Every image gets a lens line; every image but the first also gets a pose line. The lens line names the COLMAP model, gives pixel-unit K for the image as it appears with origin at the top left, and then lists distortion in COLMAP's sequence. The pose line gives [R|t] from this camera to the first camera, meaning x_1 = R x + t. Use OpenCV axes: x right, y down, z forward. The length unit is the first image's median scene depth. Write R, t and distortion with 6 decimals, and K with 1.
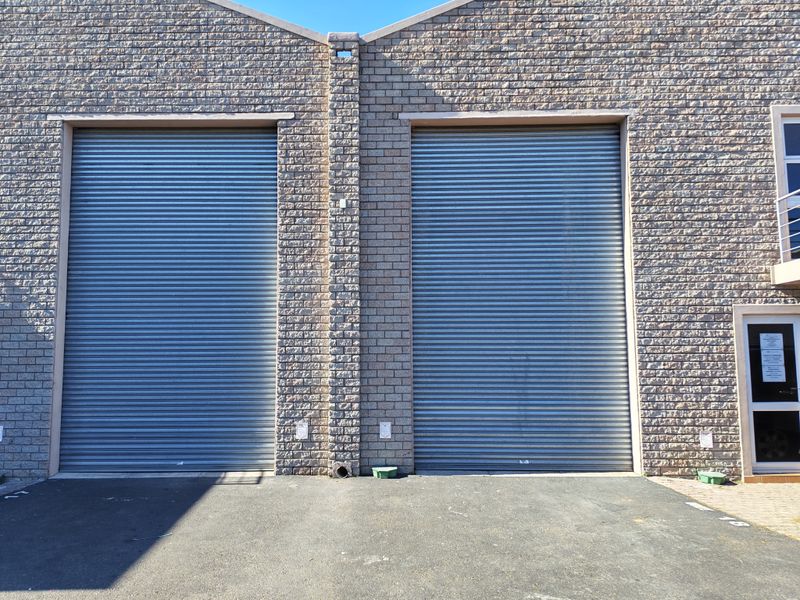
lens RADIAL K [[604.4, 0, 398.2], [0, 604.4, 301.2], [0, 0, 1]] dist [0.080125, -0.087955]
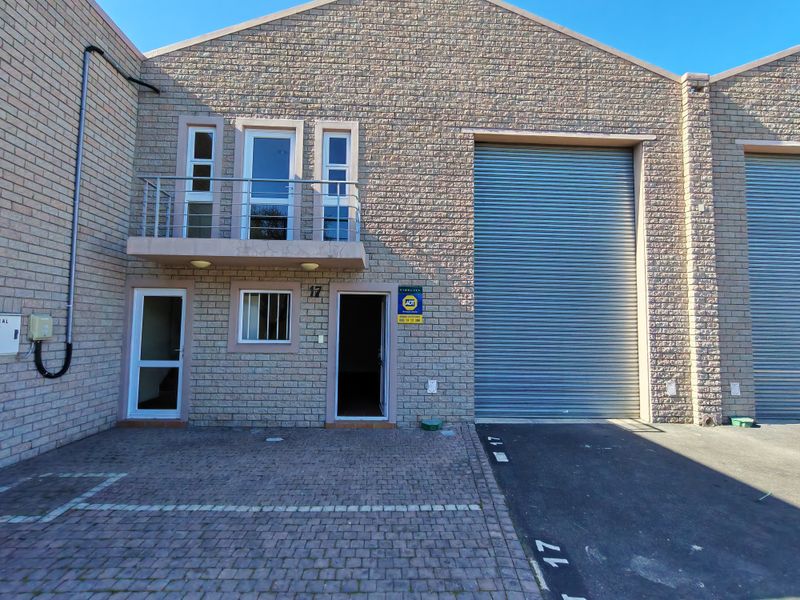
lens RADIAL K [[367.6, 0, 397.7], [0, 367.6, 299.3], [0, 0, 1]] dist [0.000427, -0.000755]
pose [[0.997964, 0.024309, 0.058959, -0.747425], [-0.025799, 0.999363, 0.024658, 0.024075], [-0.058322, -0.026129, 0.997956, 0.270668]]
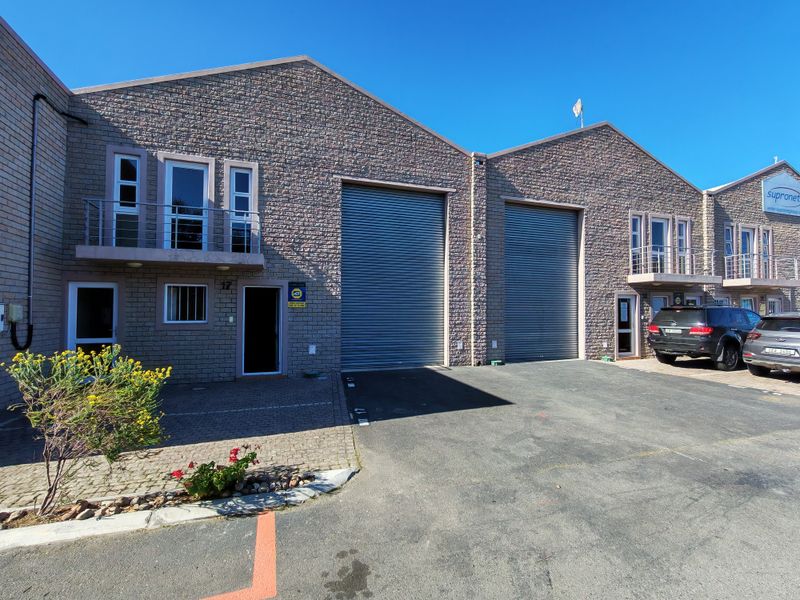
lens RADIAL K [[367.6, 0, 399.3], [0, 367.6, 299.9], [0, 0, 1]] dist [0.000427, -0.000755]
pose [[0.940010, 0.018566, 0.340641, -0.763306], [-0.041075, 0.997414, 0.058985, -0.008046], [-0.338665, -0.069438, 0.938341, -0.102152]]
